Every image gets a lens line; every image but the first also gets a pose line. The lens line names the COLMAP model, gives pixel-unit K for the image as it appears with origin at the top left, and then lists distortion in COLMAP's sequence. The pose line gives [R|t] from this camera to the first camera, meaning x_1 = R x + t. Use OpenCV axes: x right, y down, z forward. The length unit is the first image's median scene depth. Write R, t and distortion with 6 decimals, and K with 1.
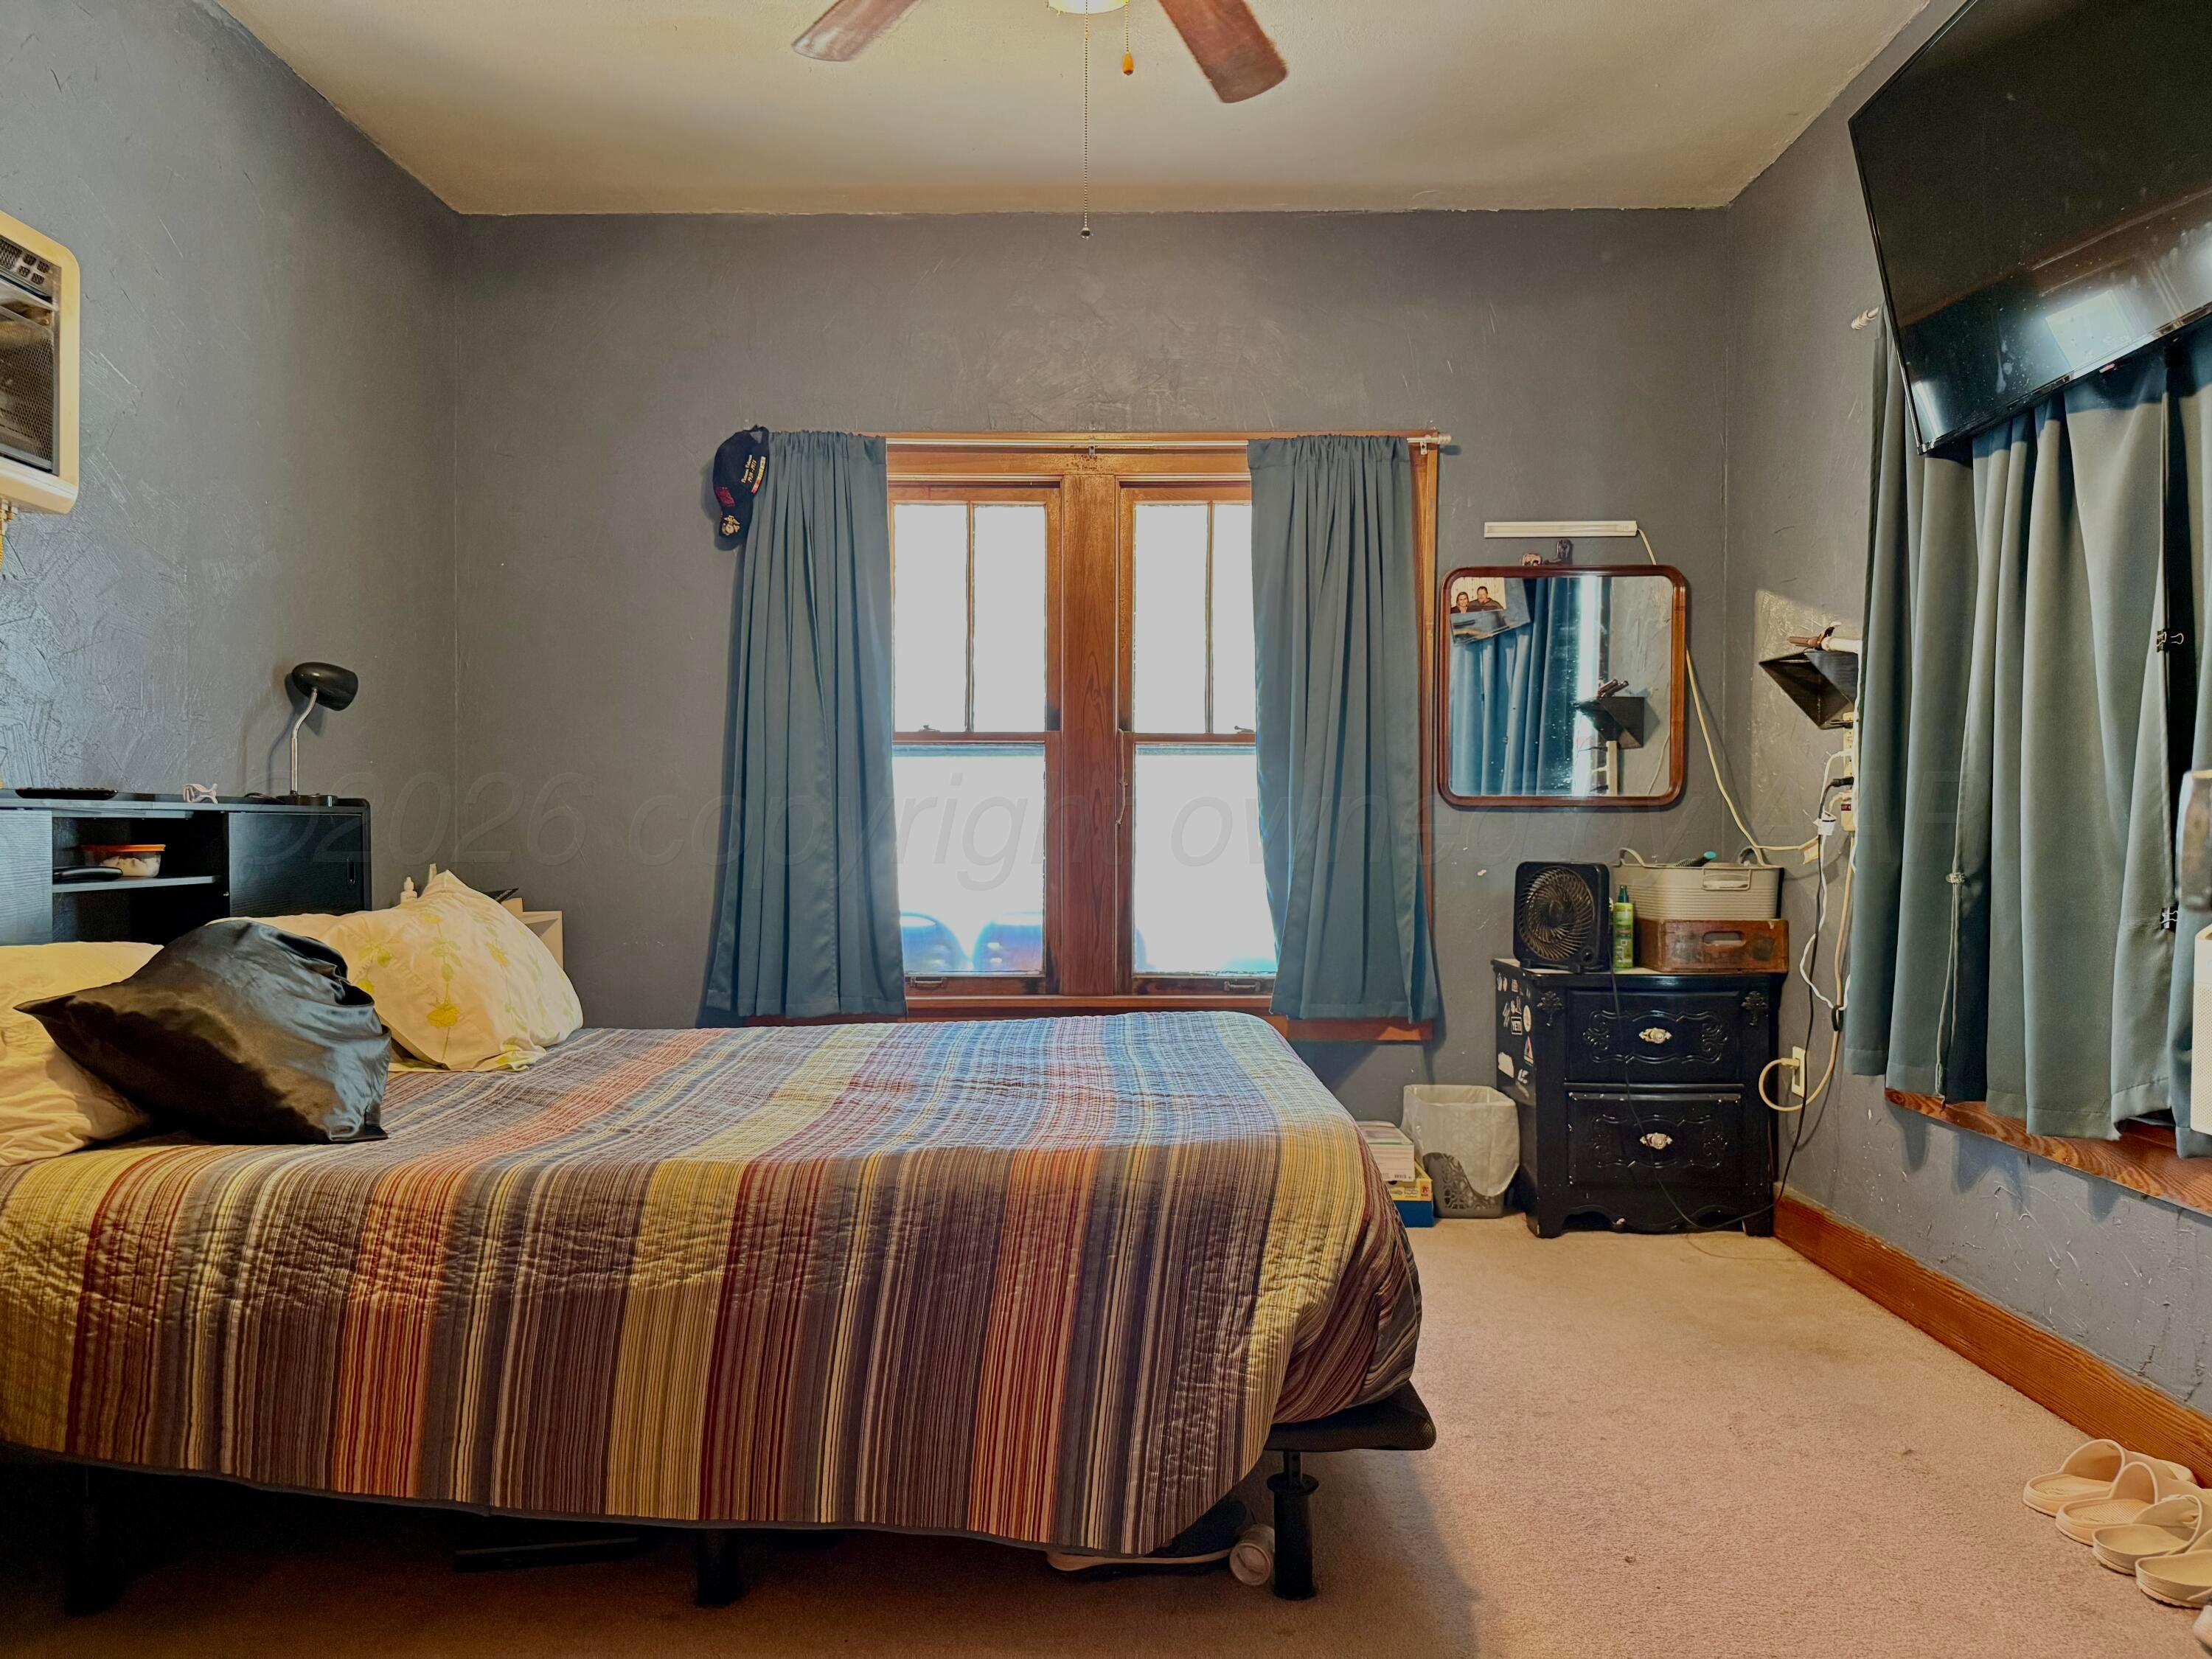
lens RADIAL K [[1542.4, 0, 1103.5], [0, 1542.4, 845.1], [0, 0, 1]] dist [0.067659, -0.093179]
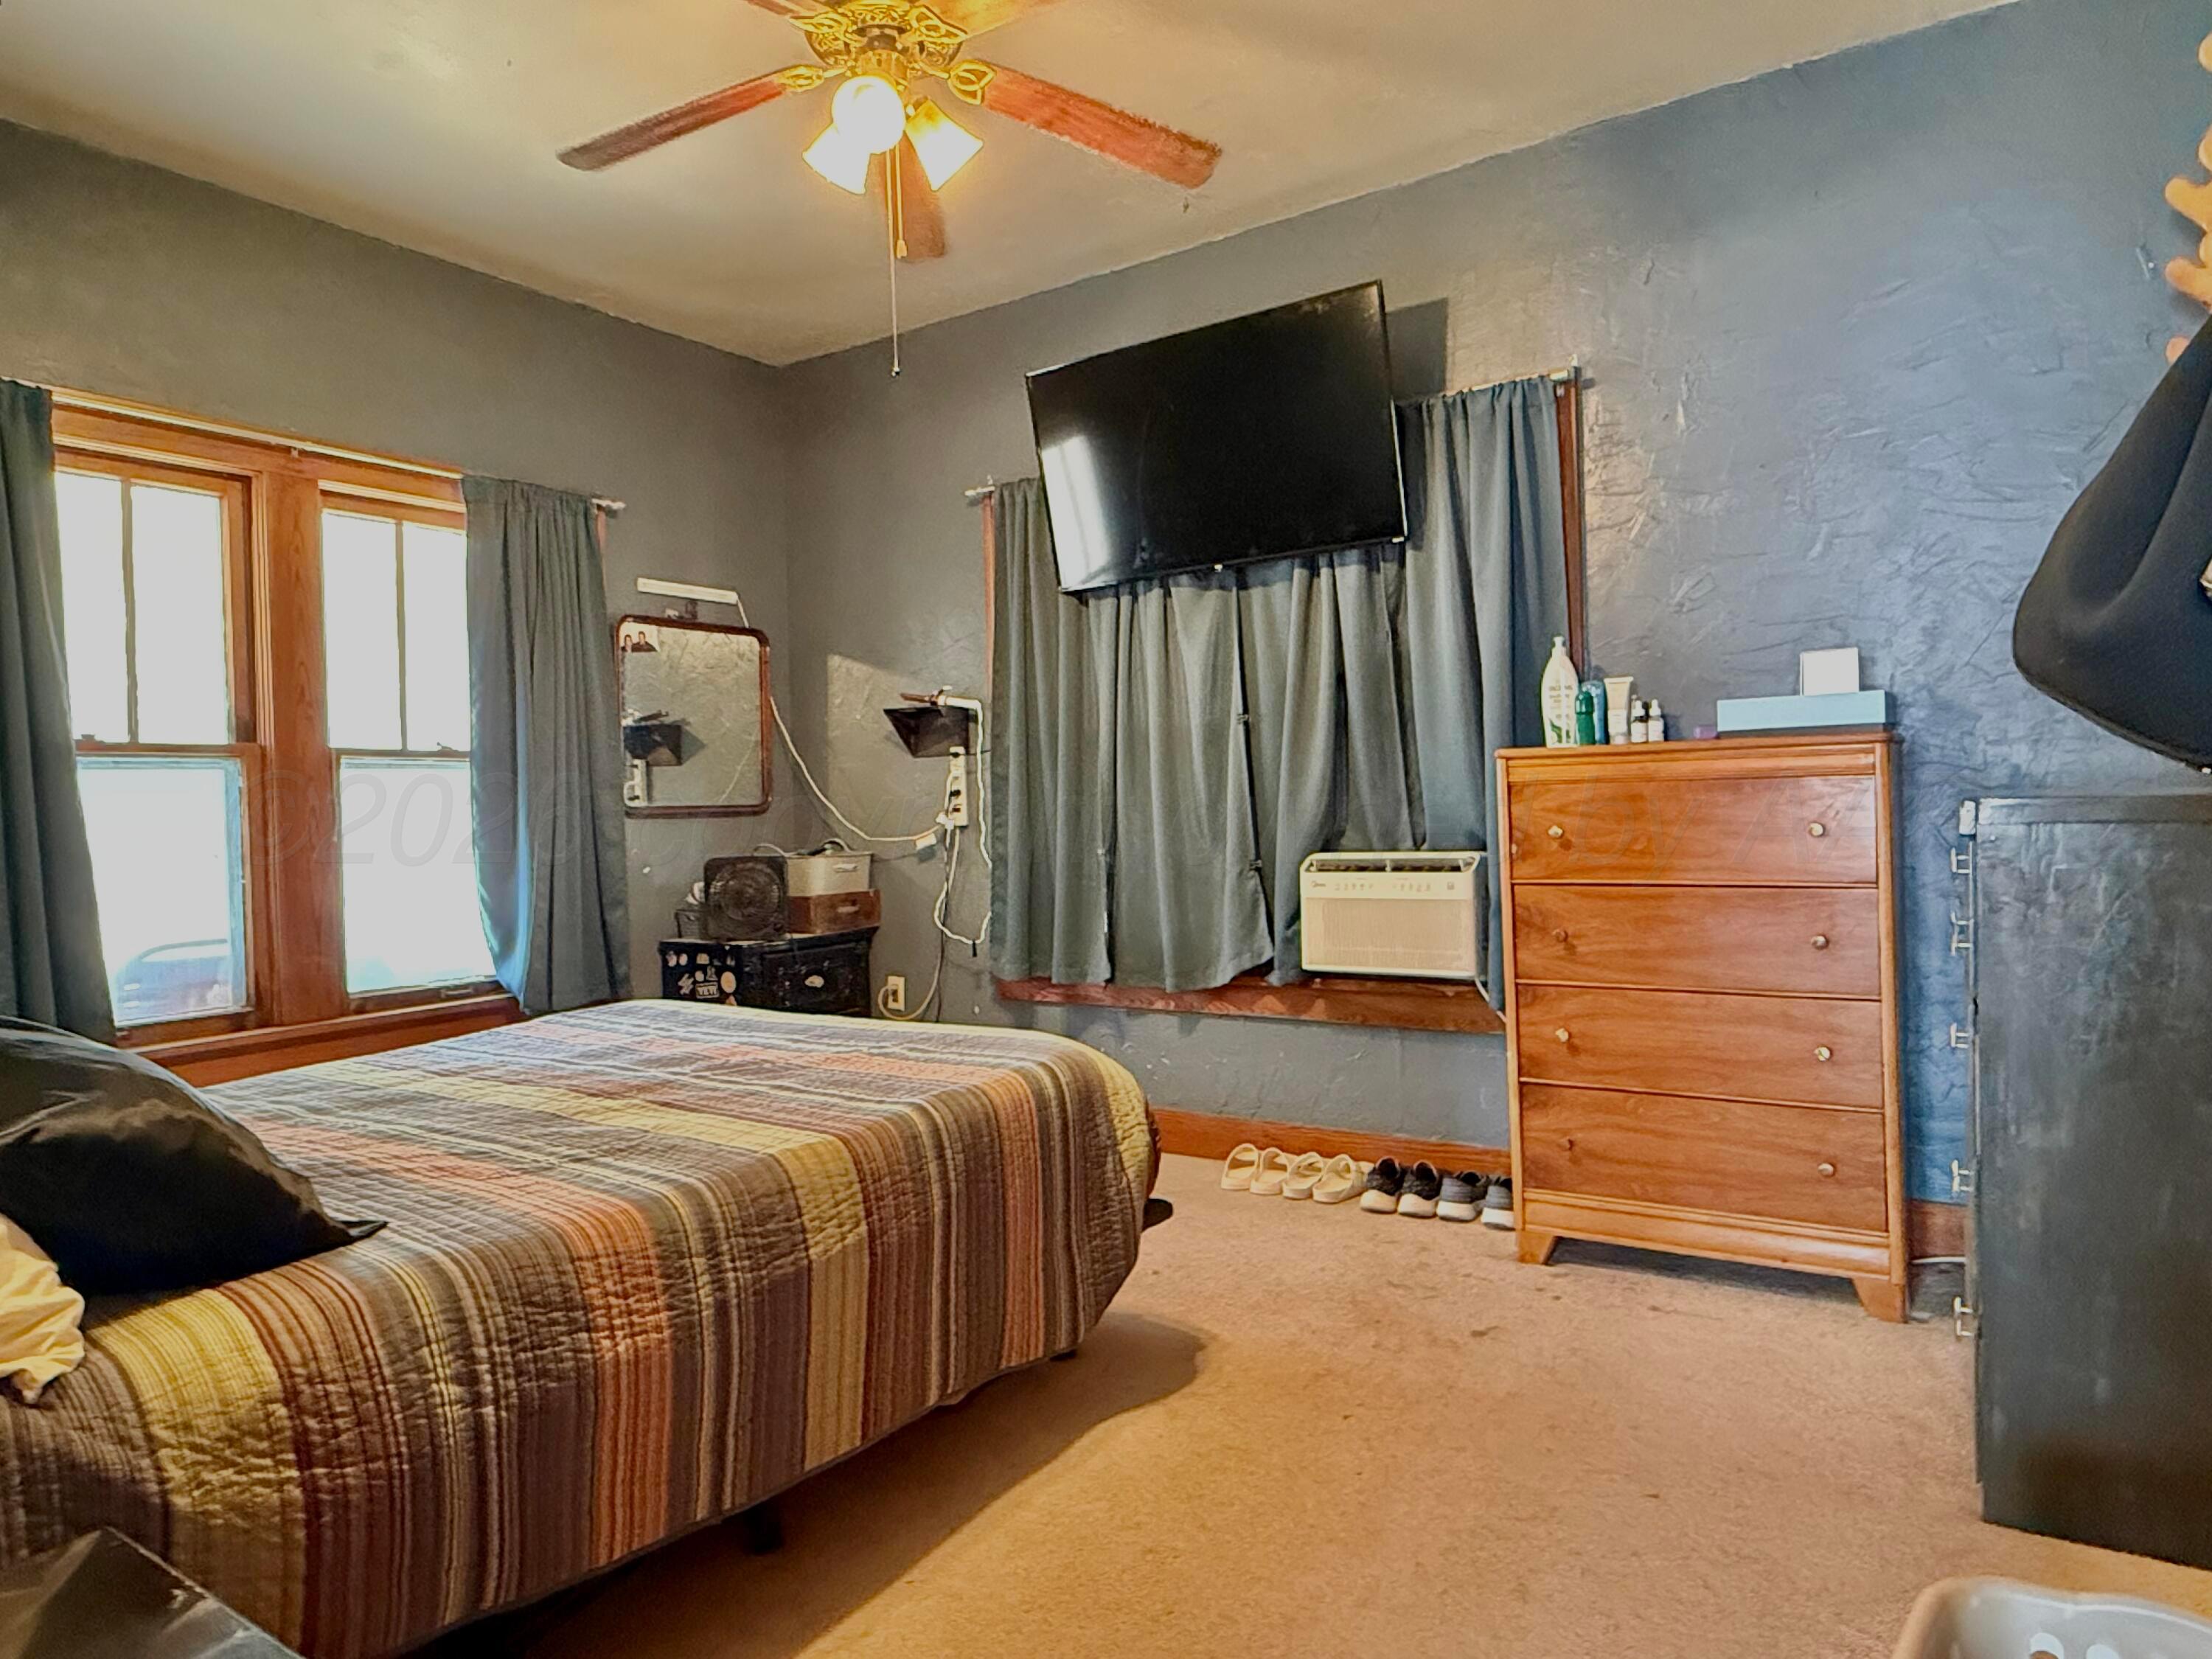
lens RADIAL K [[1351.6, 0, 1102.8], [0, 1351.6, 830.1], [0, 0, 1]] dist [0.061966, -0.069601]
pose [[0.560054, -0.032514, 0.827818, -0.977755], [0.039186, 0.999151, 0.012733, -0.029078], [-0.827529, 0.025308, 0.560853, 0.269316]]
